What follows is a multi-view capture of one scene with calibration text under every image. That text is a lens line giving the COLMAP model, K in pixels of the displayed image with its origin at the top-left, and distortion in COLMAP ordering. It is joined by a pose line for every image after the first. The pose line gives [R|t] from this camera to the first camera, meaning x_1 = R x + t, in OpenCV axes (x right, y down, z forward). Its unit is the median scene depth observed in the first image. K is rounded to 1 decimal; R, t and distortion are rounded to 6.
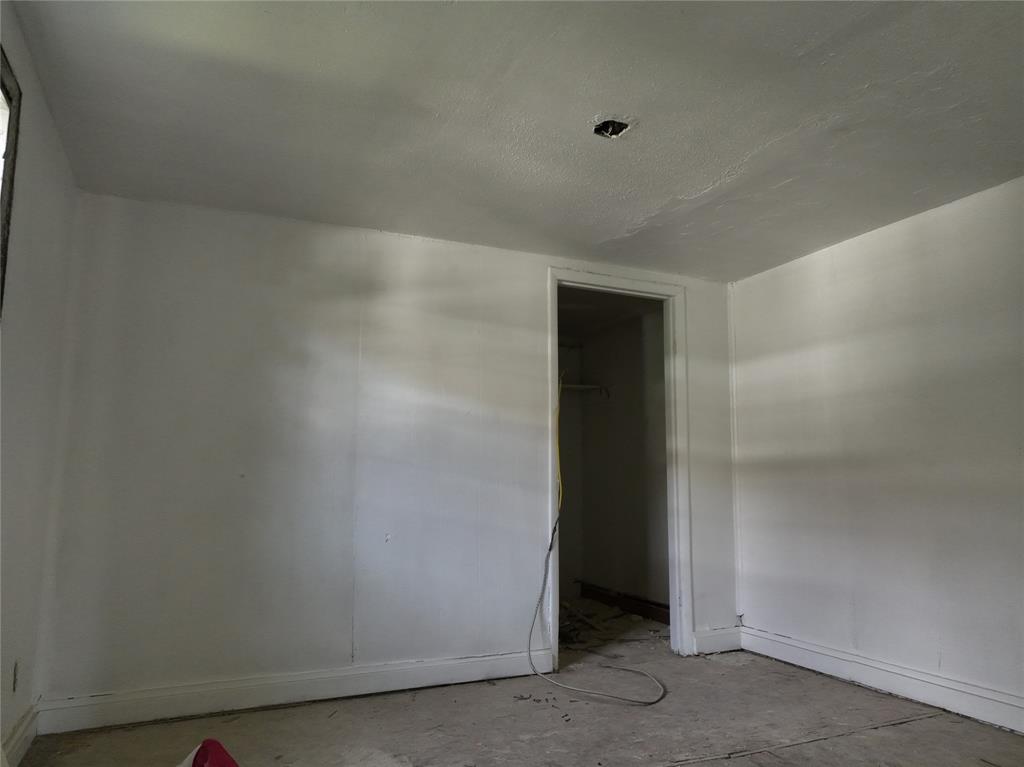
lens RADIAL K [[720.5, 0, 508.2], [0, 720.5, 381.8], [0, 0, 1]] dist [-0.000565, 0.017579]
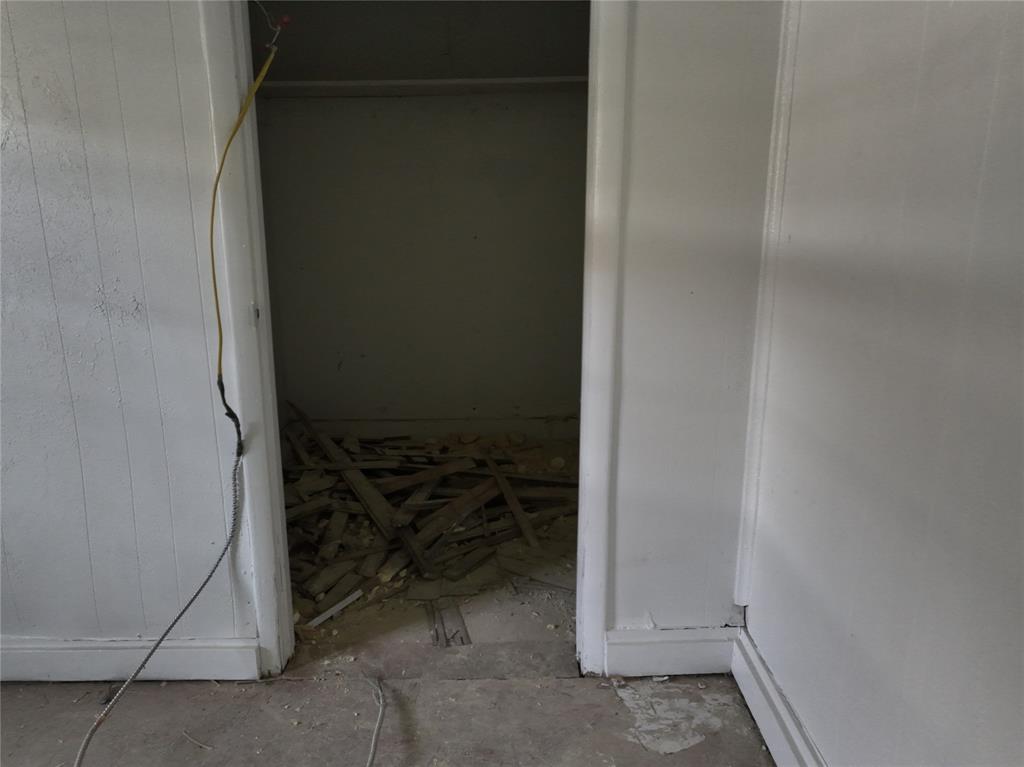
lens RADIAL K [[720.5, 0, 512.7], [0, 720.5, 385.6], [0, 0, 1]] dist [-0.000565, 0.017579]
pose [[0.918865, 0.089000, -0.384403, 0.358518], [0.053081, 0.937490, 0.343940, 0.039284], [0.390985, -0.336439, 0.856703, 0.626494]]
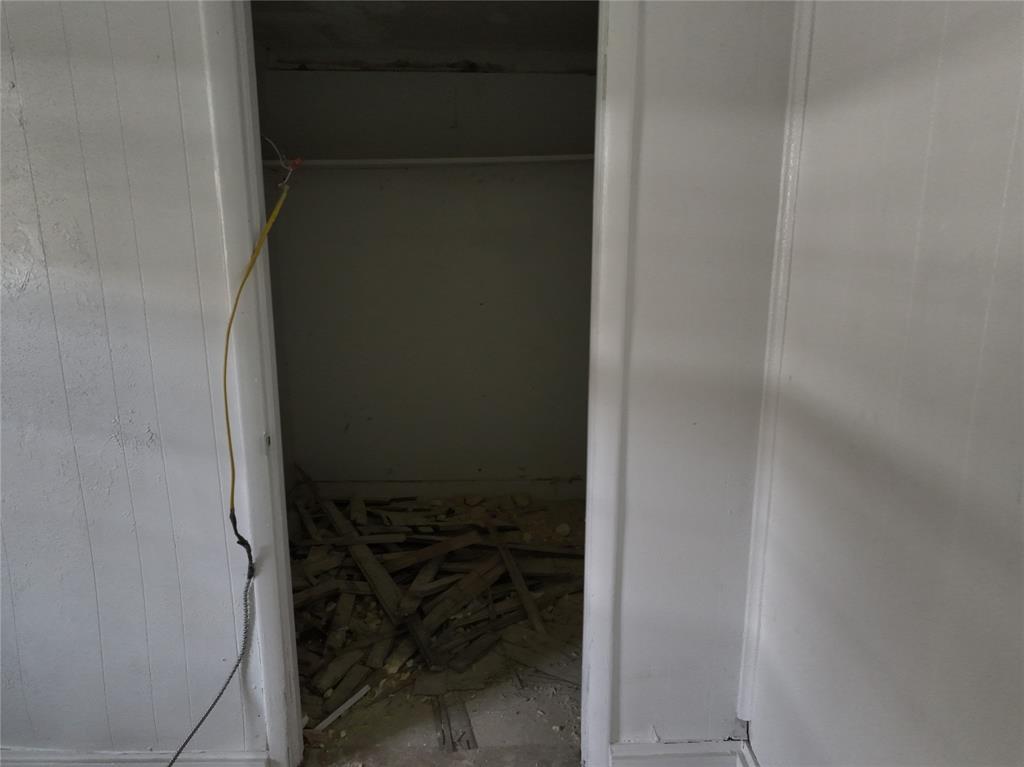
lens RADIAL K [[720.5, 0, 512.9], [0, 720.5, 390.0], [0, 0, 1]] dist [-0.000565, 0.017579]
pose [[0.916332, 0.086917, -0.390873, 0.354949], [0.054767, 0.939779, 0.337366, -0.027421], [0.396657, -0.330546, 0.856389, 0.642233]]
